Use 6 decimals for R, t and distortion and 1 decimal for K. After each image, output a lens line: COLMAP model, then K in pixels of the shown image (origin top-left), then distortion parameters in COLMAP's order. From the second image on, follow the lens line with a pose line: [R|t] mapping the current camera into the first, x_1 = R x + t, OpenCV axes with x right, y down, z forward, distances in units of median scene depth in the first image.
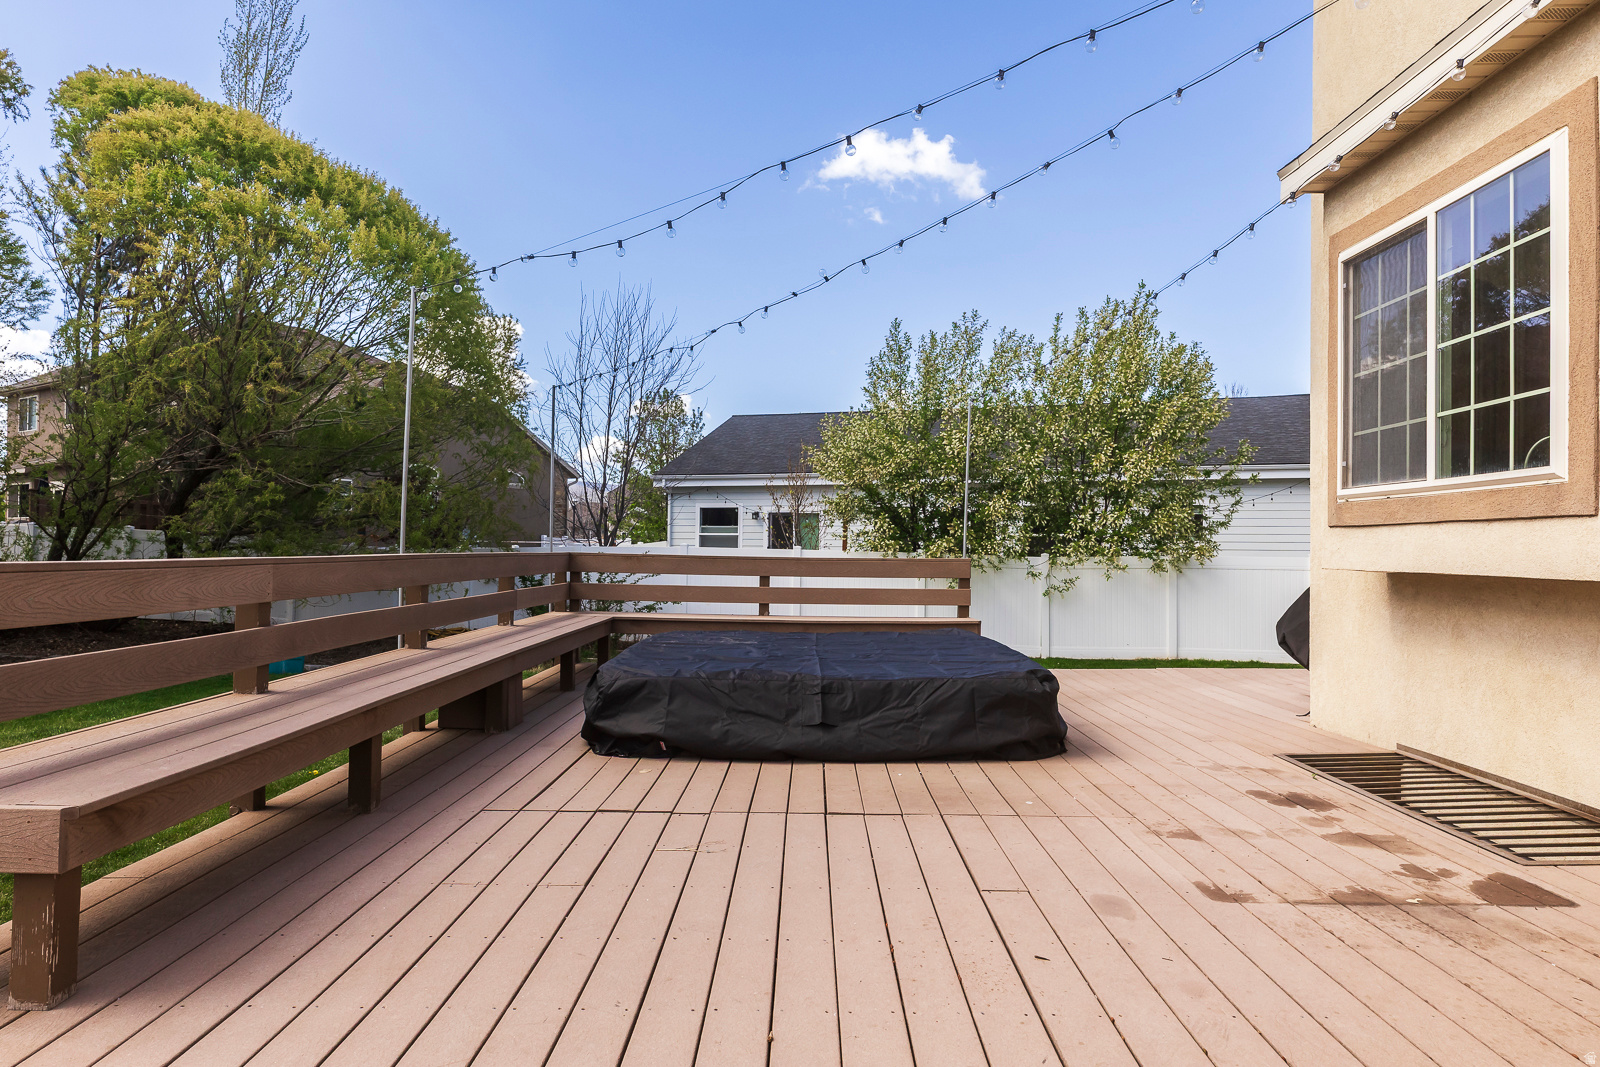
lens RADIAL K [[936.2, 0, 800.0], [0, 936.2, 533.5], [0, 0, 1]] dist [0.005102, 0.000231]
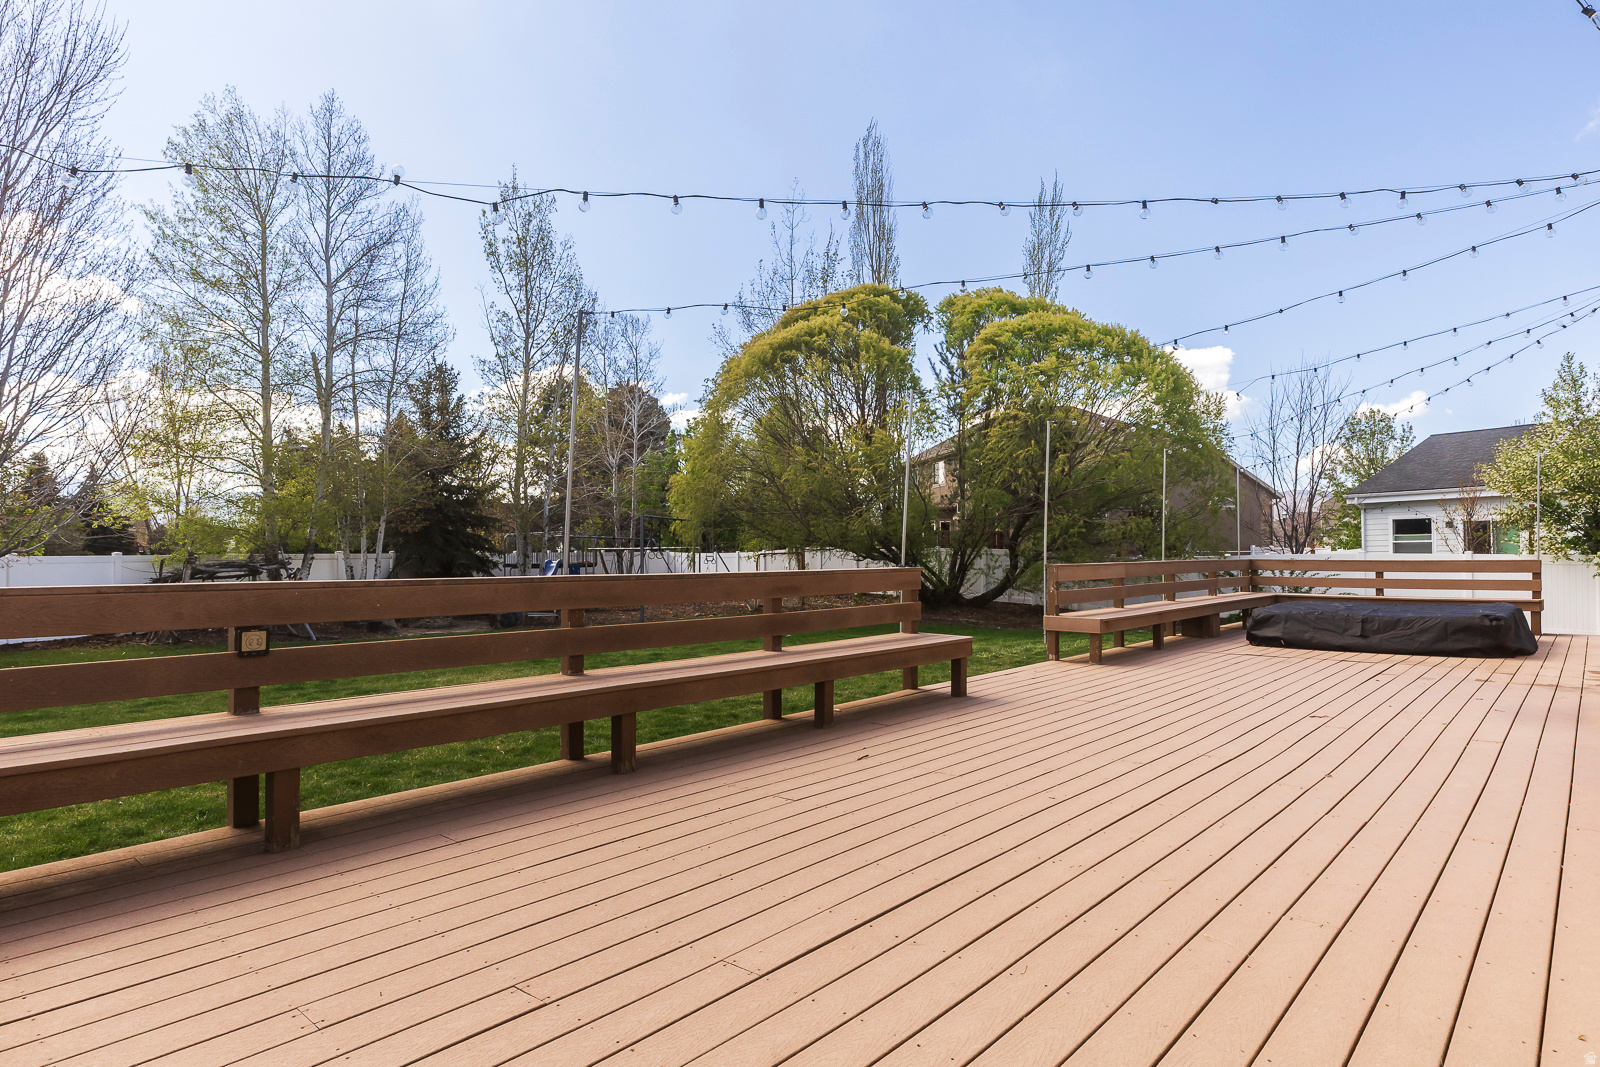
lens RADIAL K [[836.6, 0, 808.2], [0, 836.6, 531.8], [0, 0, 1]] dist [-0.001575, 0.000963]
pose [[0.717720, -0.036458, -0.695377, 0.118868], [0.026865, 0.999335, -0.024666, -0.006961], [0.695814, -0.000978, 0.718222, -0.336869]]
